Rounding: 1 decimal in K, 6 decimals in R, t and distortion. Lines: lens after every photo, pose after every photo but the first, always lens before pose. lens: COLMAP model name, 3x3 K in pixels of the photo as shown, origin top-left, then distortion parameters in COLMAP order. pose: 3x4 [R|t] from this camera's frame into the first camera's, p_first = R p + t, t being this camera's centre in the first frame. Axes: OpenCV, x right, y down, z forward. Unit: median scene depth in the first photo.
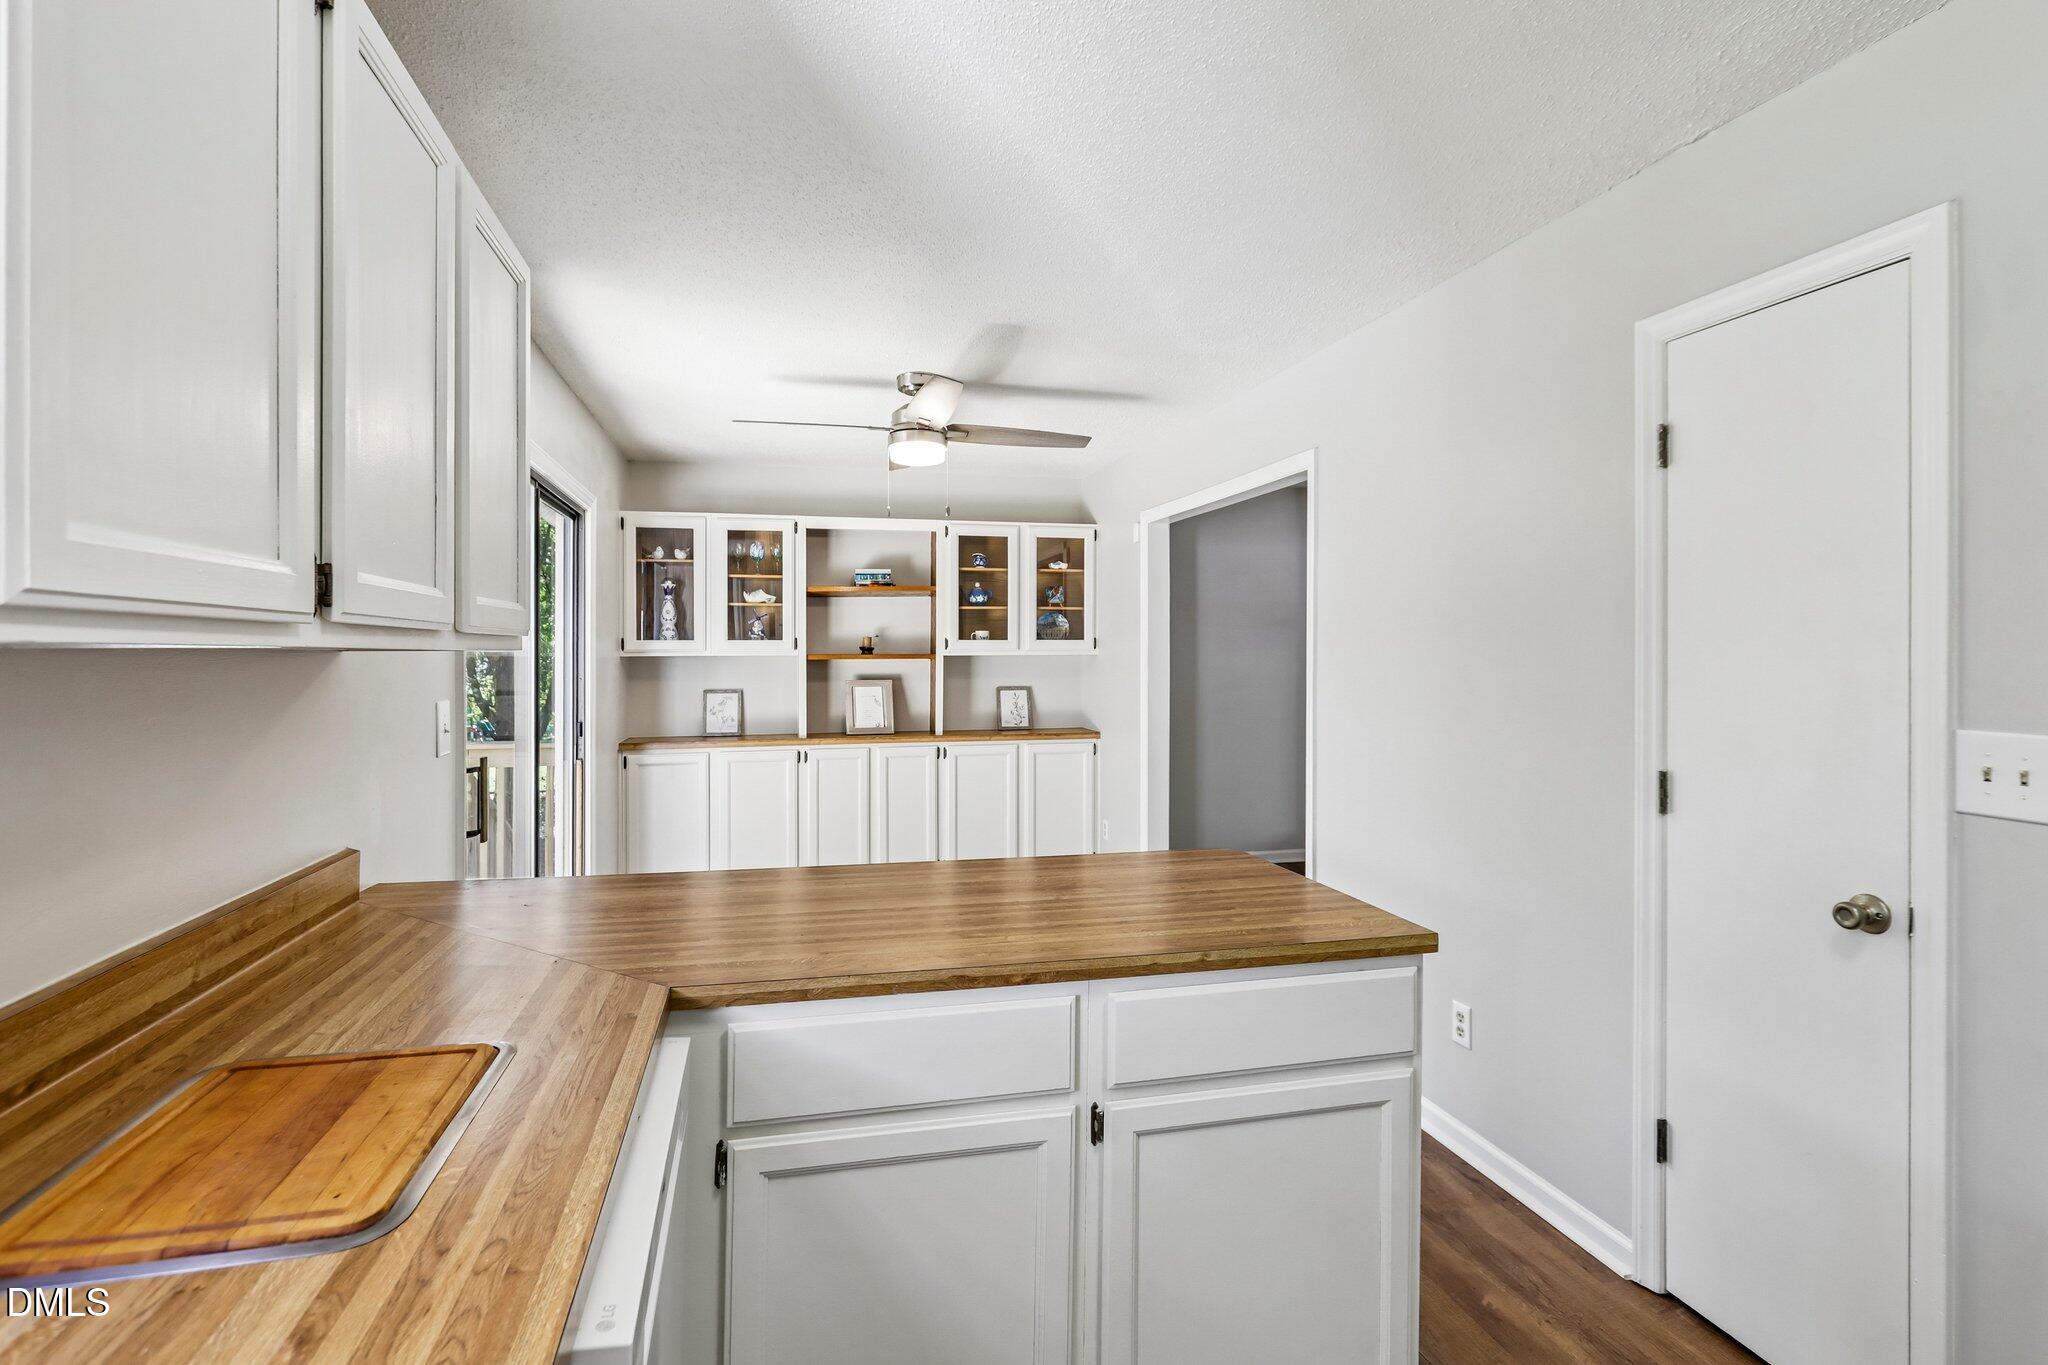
lens RADIAL K [[980.5, 0, 1023.7], [0, 980.5, 672.3], [0, 0, 1]] dist [-0.002337, -0.000514]
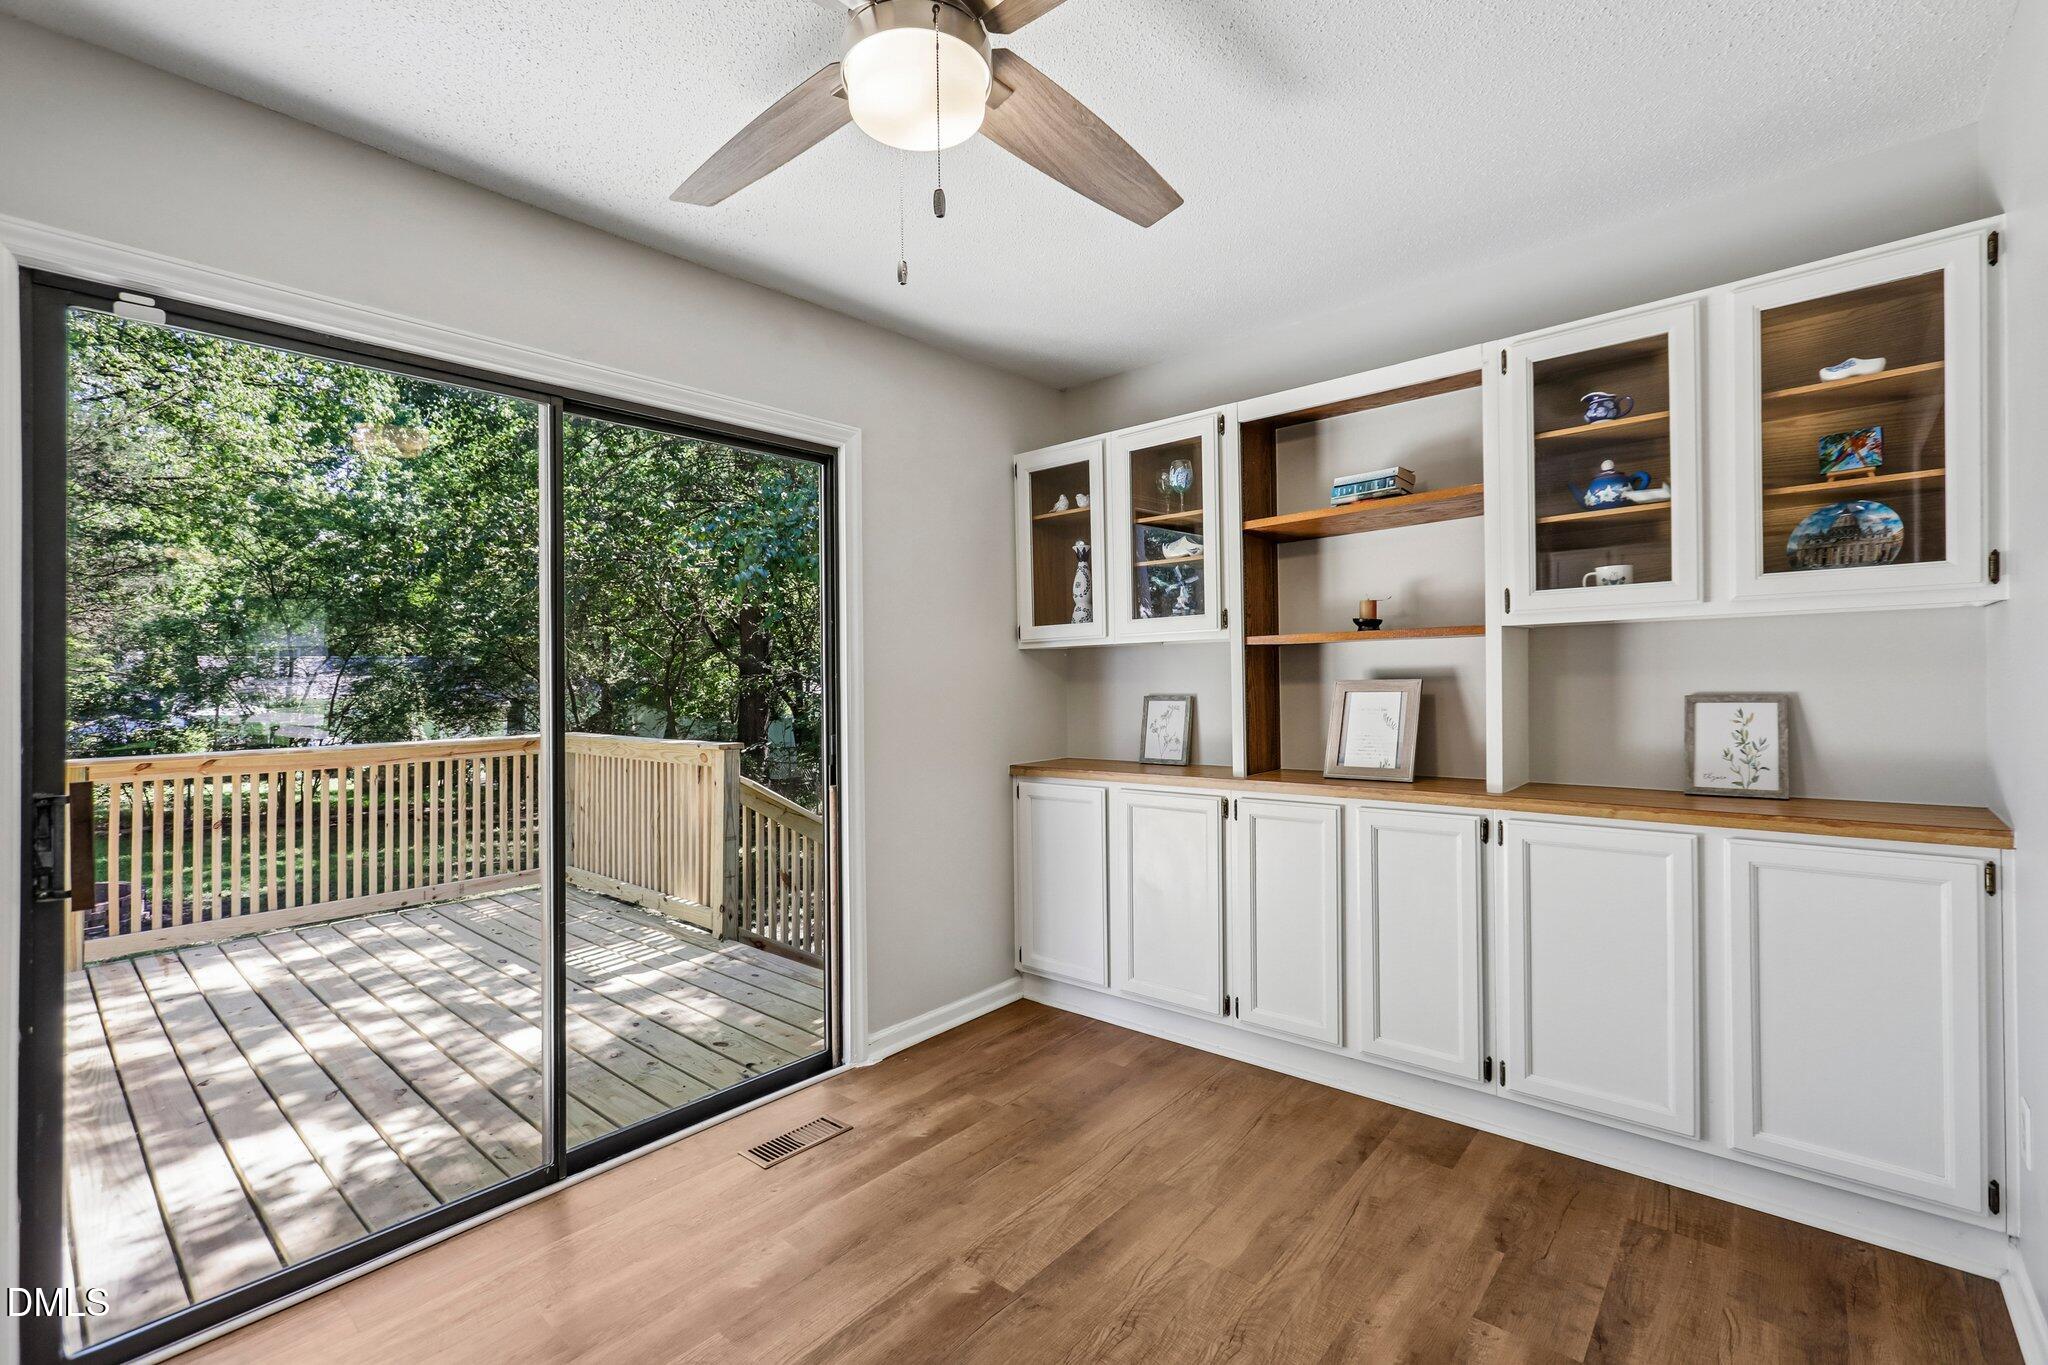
lens RADIAL K [[902.6, 0, 1012.5], [0, 902.6, 675.4], [0, 0, 1]] dist [-0.004293, 0.001541]
pose [[0.554799, -0.011159, -0.831909, 0.145914], [0.006603, 0.999938, -0.009010, 0.009004], [0.831958, -0.000494, 0.554839, 0.557494]]
